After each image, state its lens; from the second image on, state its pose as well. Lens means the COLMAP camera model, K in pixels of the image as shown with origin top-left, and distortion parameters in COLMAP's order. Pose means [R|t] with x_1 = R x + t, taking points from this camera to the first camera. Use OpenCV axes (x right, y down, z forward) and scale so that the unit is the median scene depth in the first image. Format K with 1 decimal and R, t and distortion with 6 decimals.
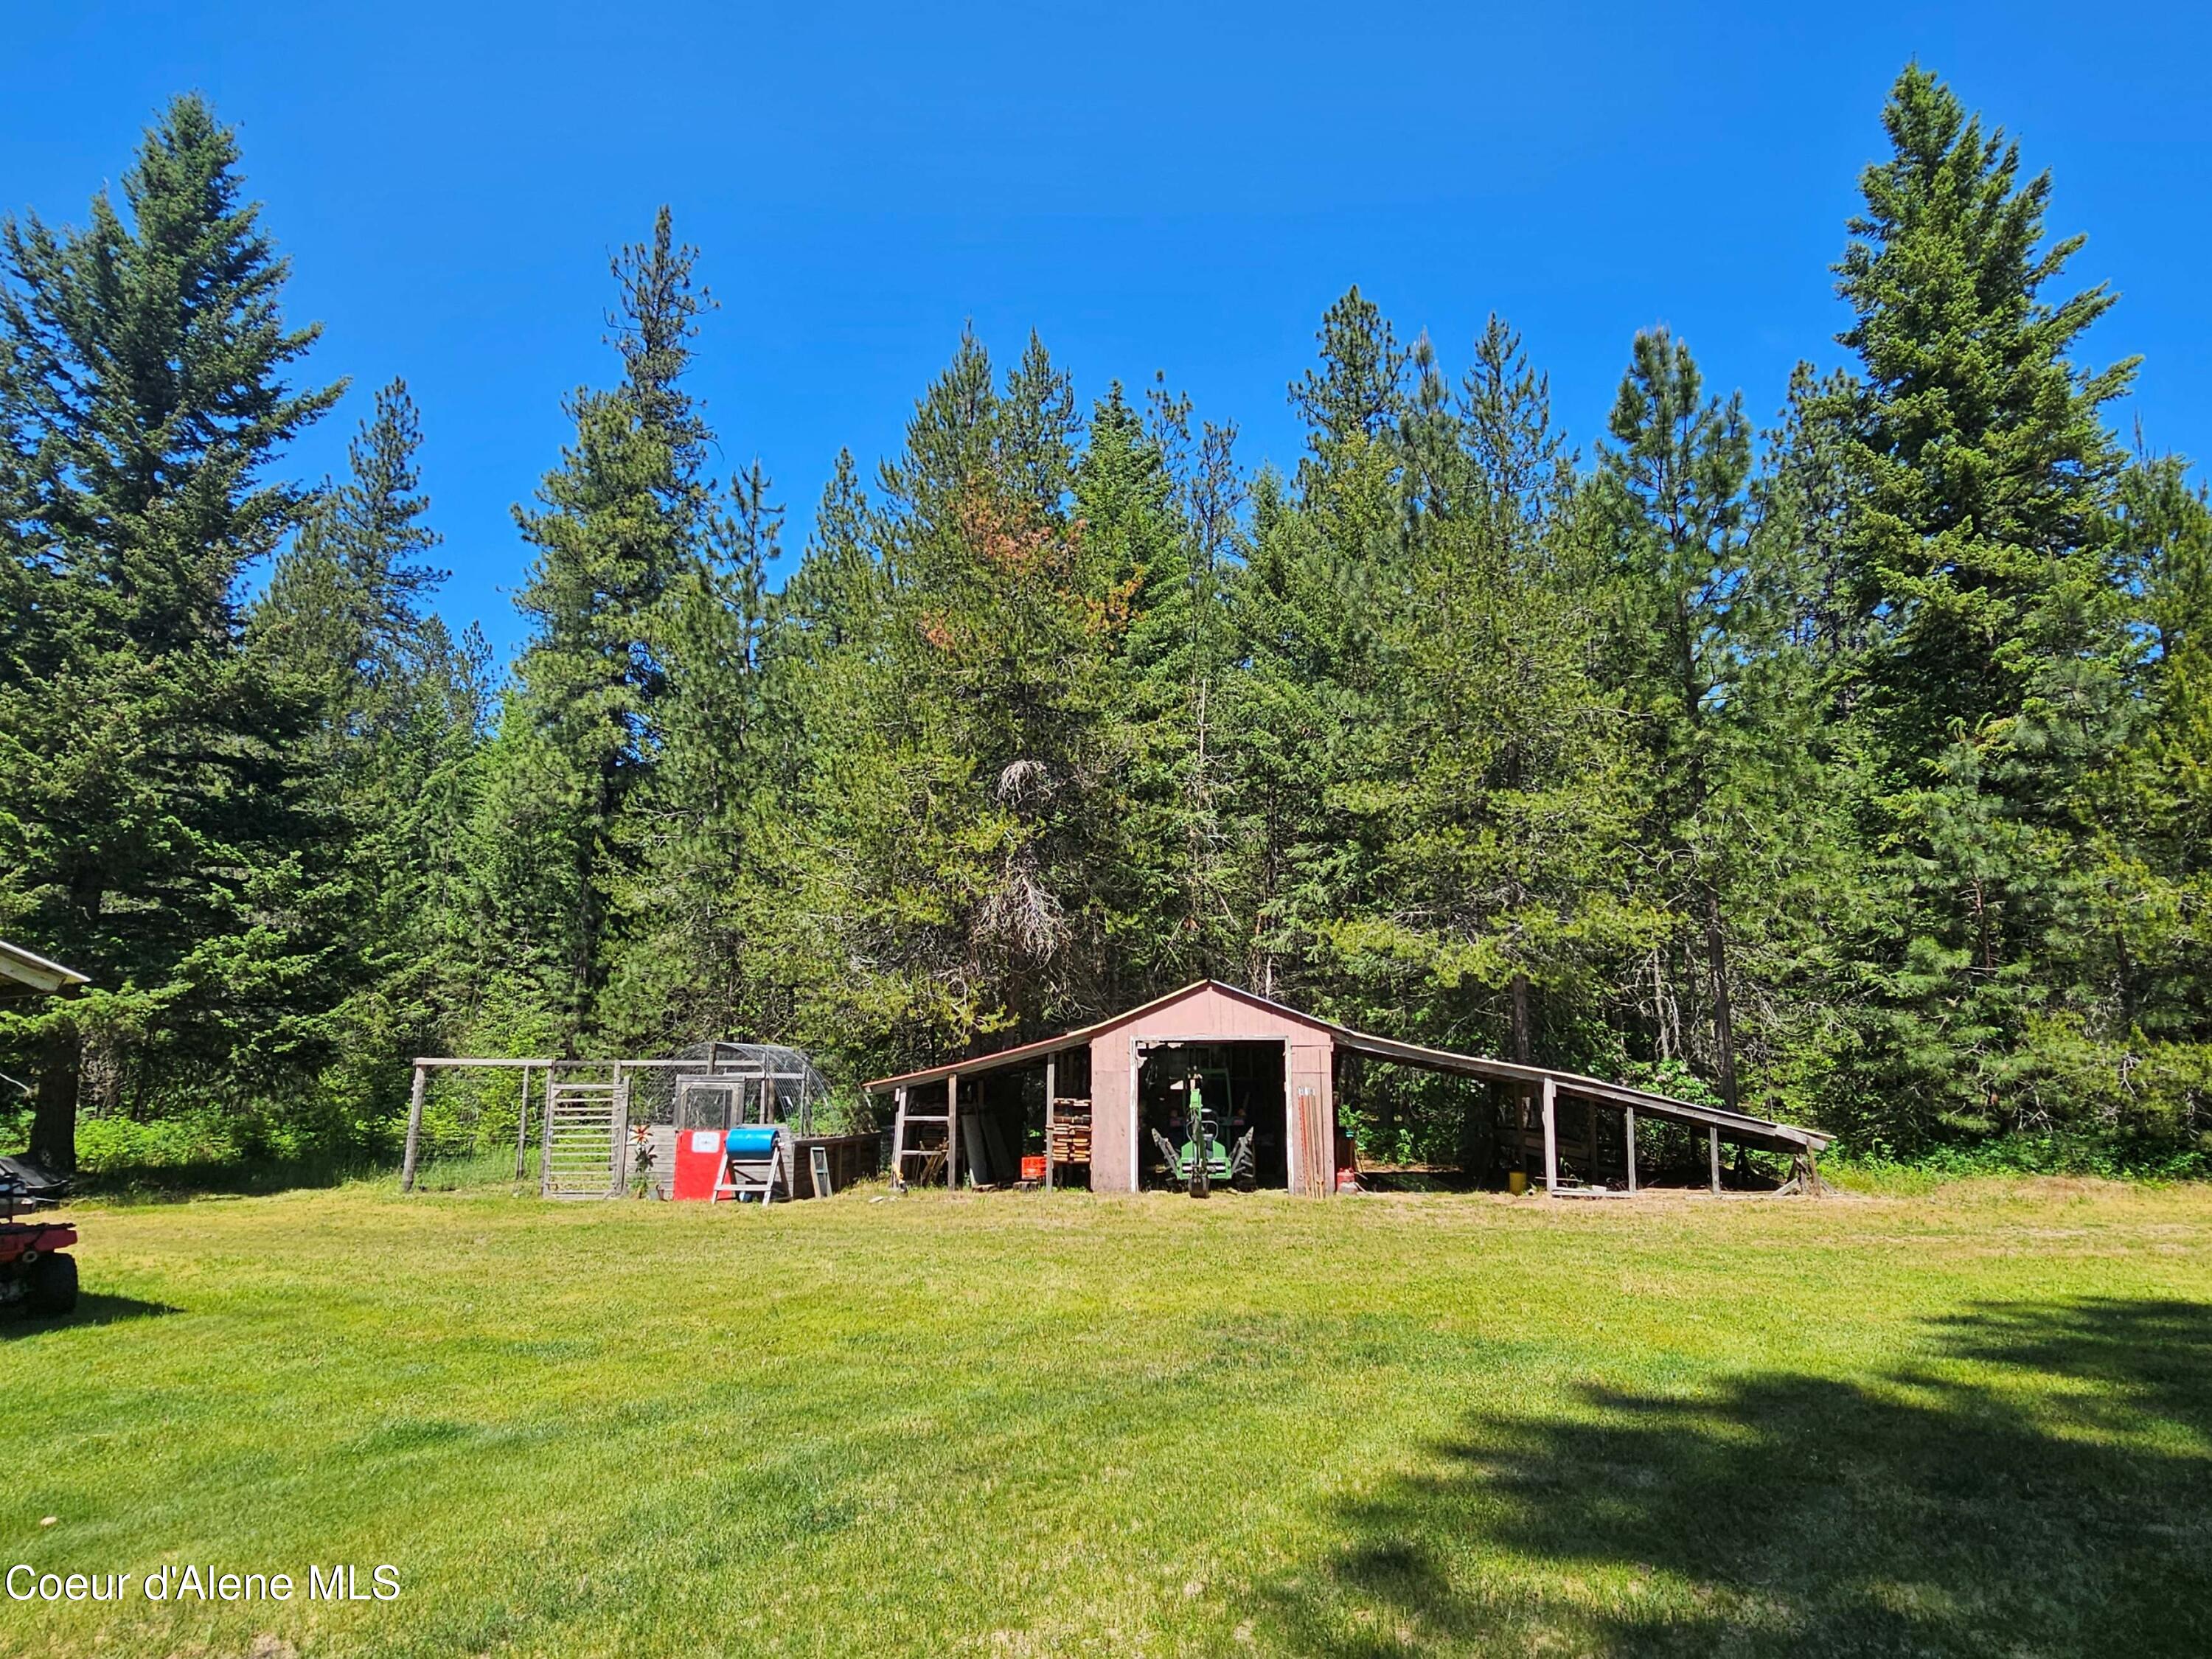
lens RADIAL K [[1300.4, 0, 1102.4], [0, 1300.4, 832.1], [0, 0, 1]] dist [-0.000103, -0.001152]
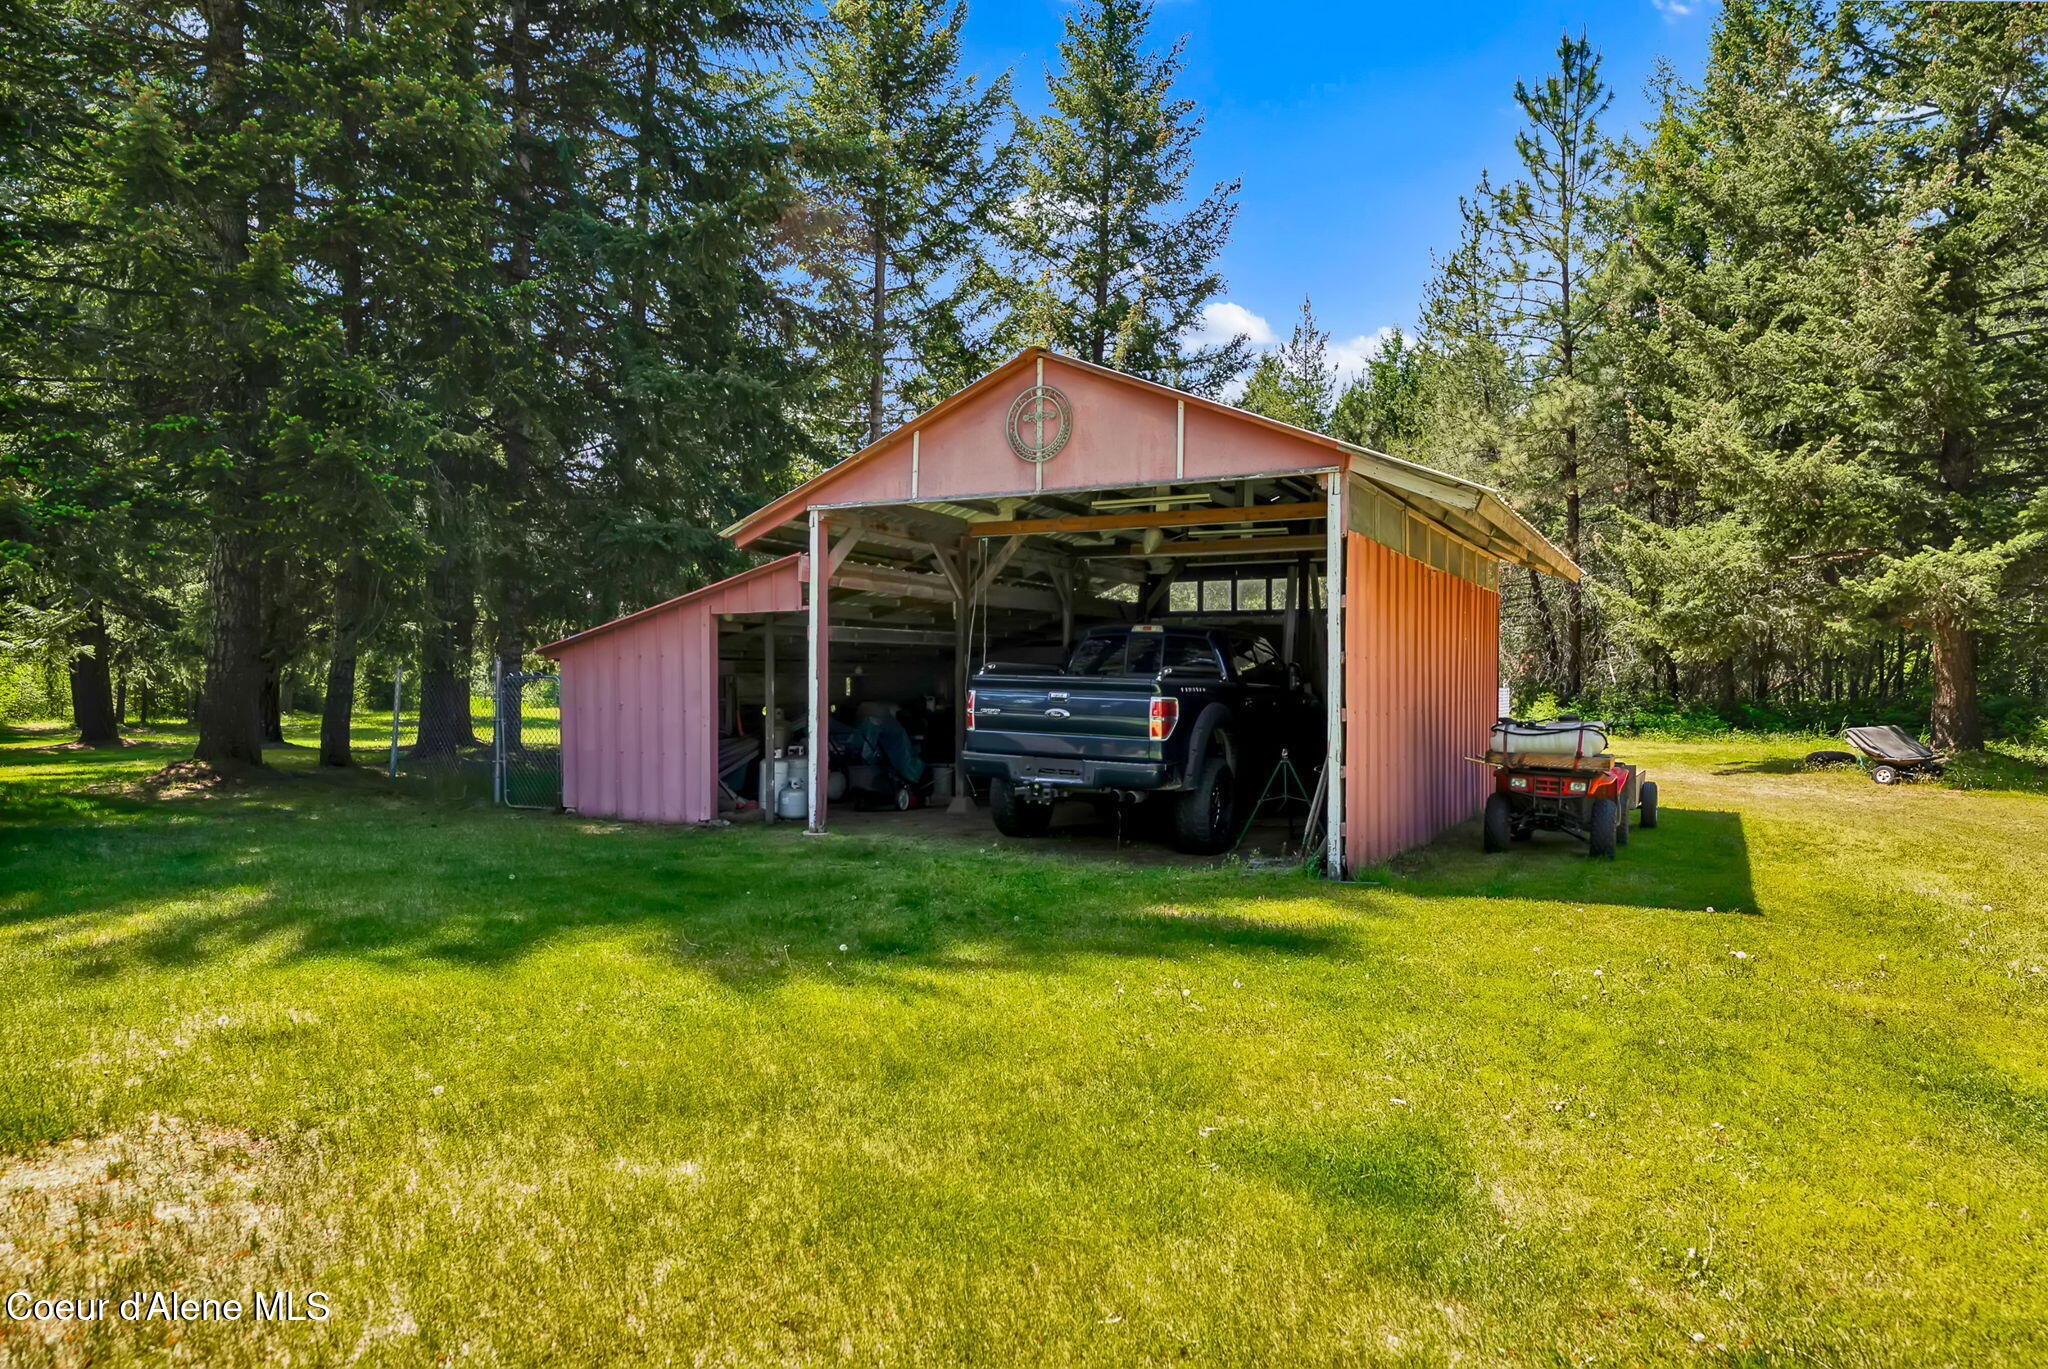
lens RADIAL K [[1138.7, 0, 1024.0], [0, 1138.7, 676.5], [0, 0, 1]] dist [0.006710, 0.001598]
pose [[0.071821, -0.004569, -0.997407, -0.020035], [0.179790, 0.983669, 0.008440, 0.073612], [0.981080, -0.179930, 0.071469, 0.260908]]
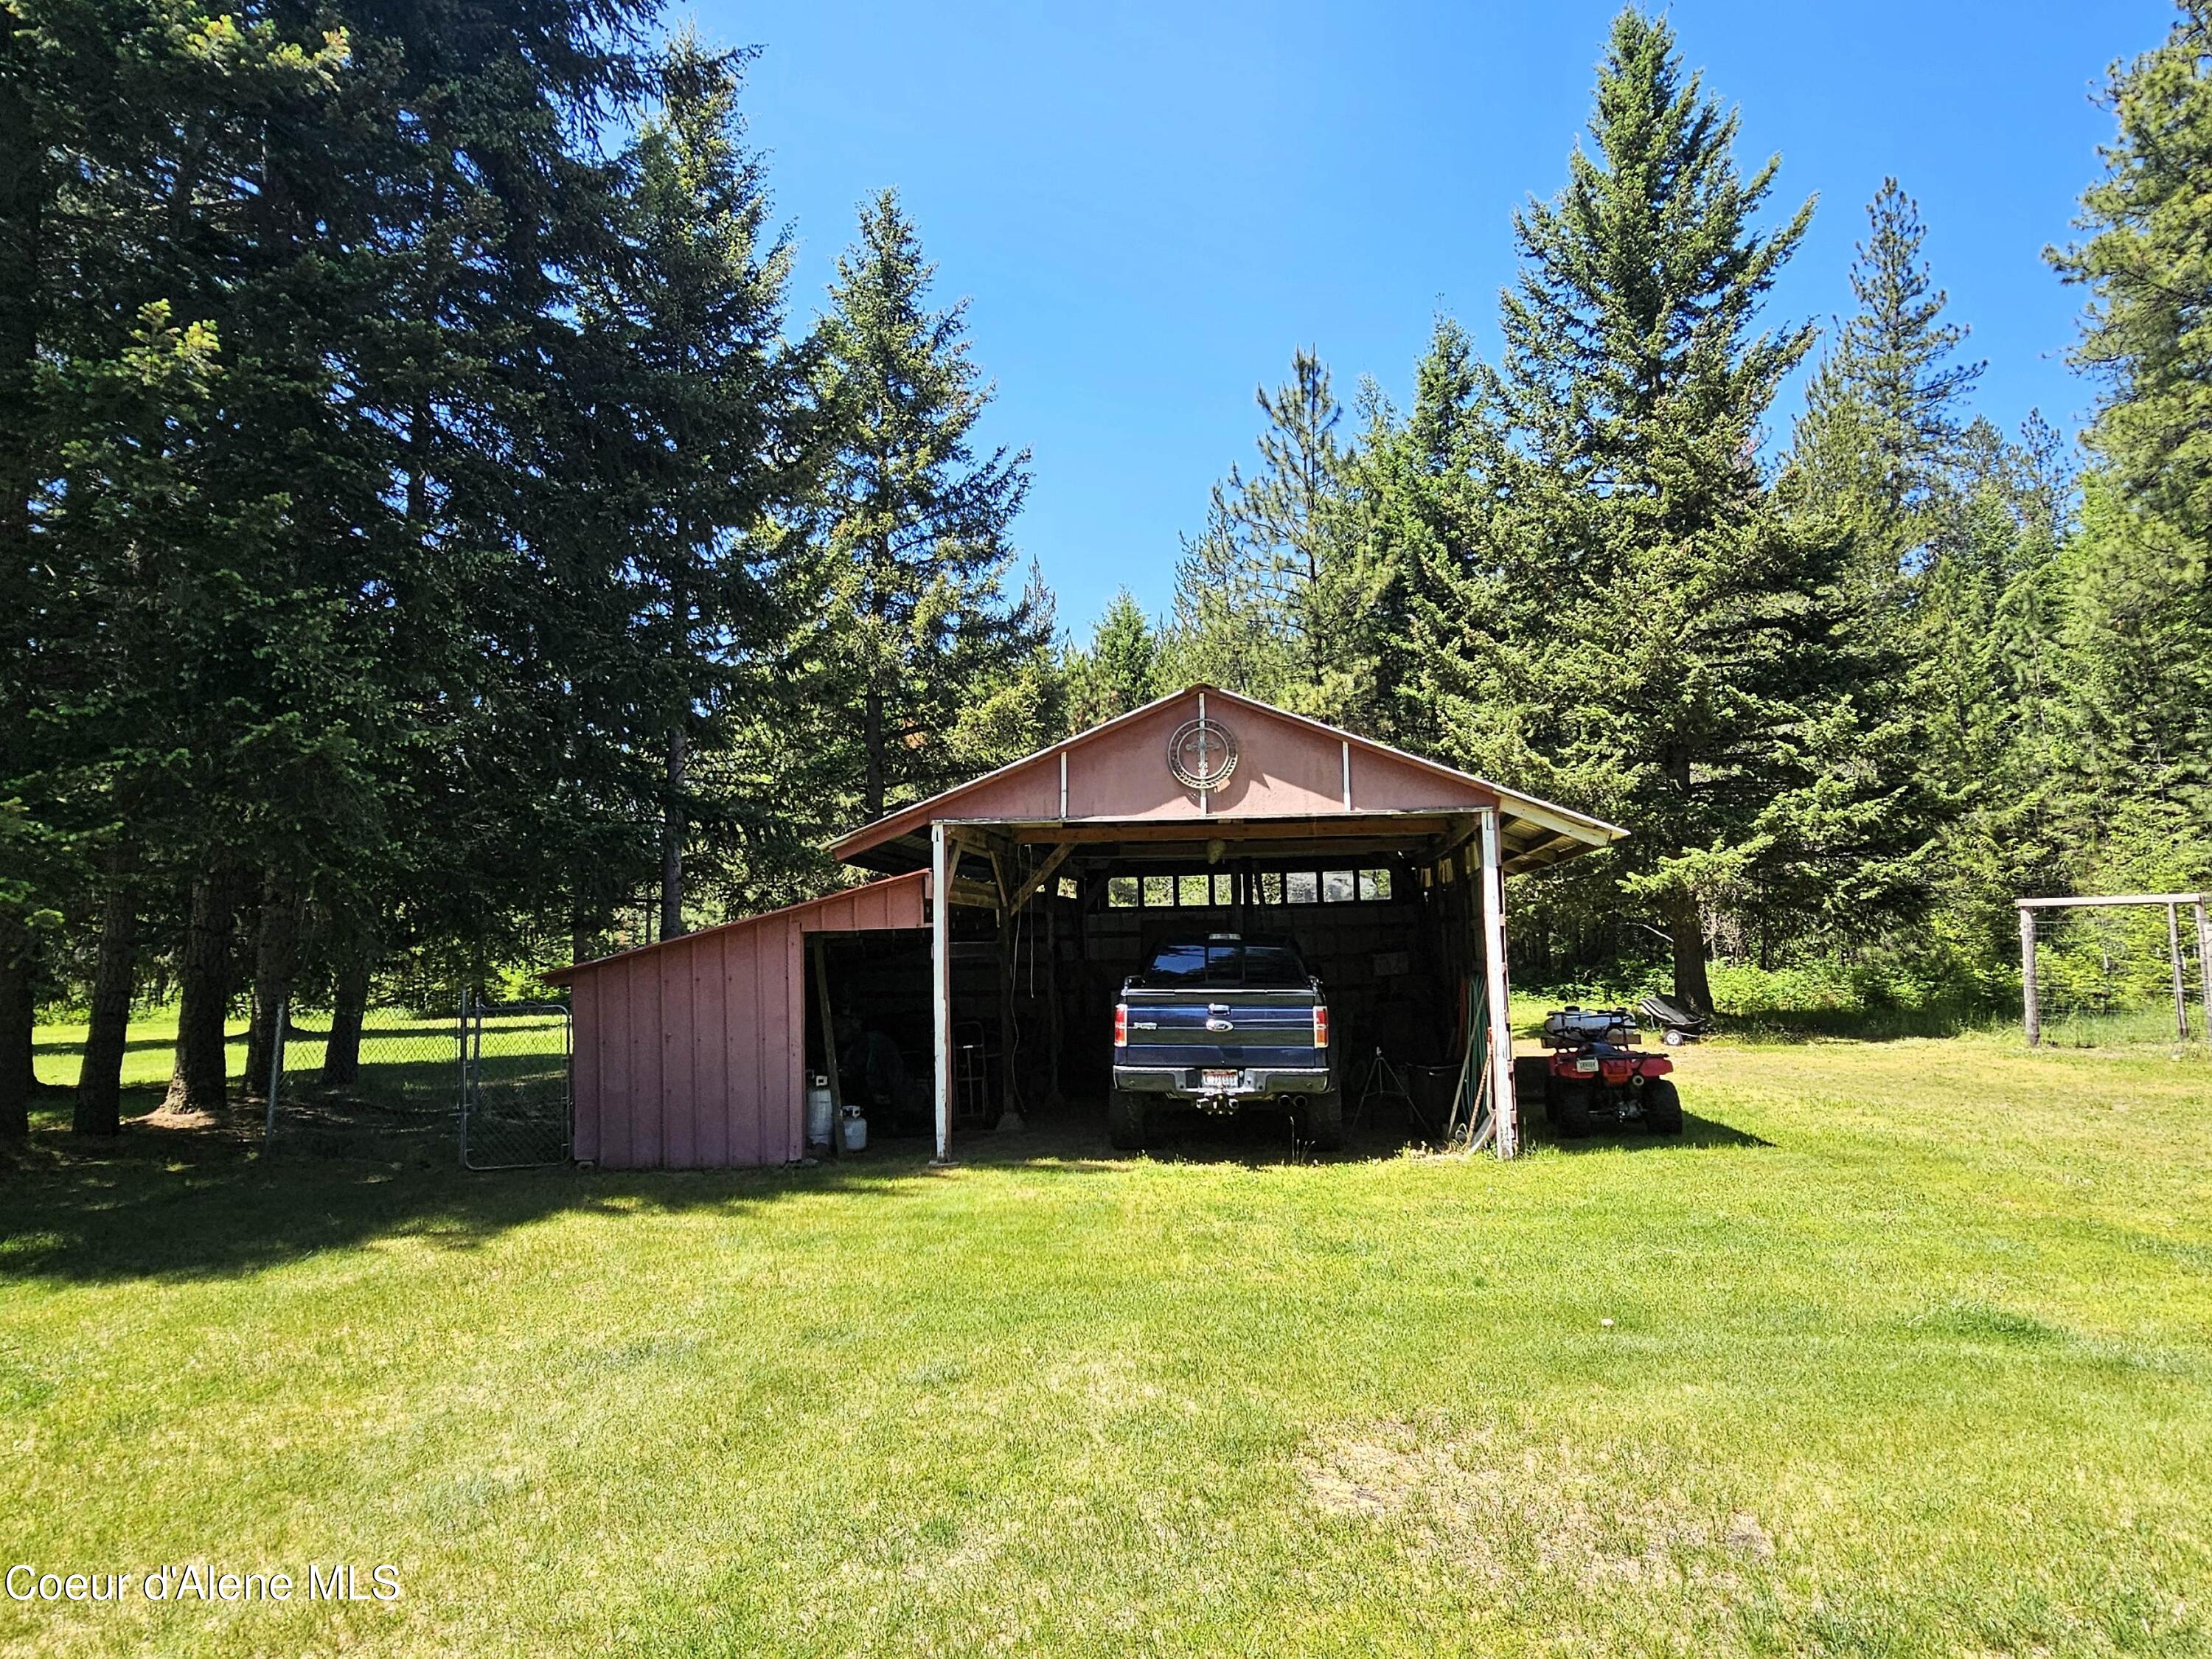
lens RADIAL K [[1300.4, 0, 1104.0], [0, 1300.4, 840.6], [0, 0, 1]] dist [-0.000103, -0.001152]
pose [[0.437070, -0.084726, -0.895428, -0.001354], [0.187861, 0.982195, -0.001239, 0.016716], [0.879590, -0.167674, 0.445204, 0.056582]]
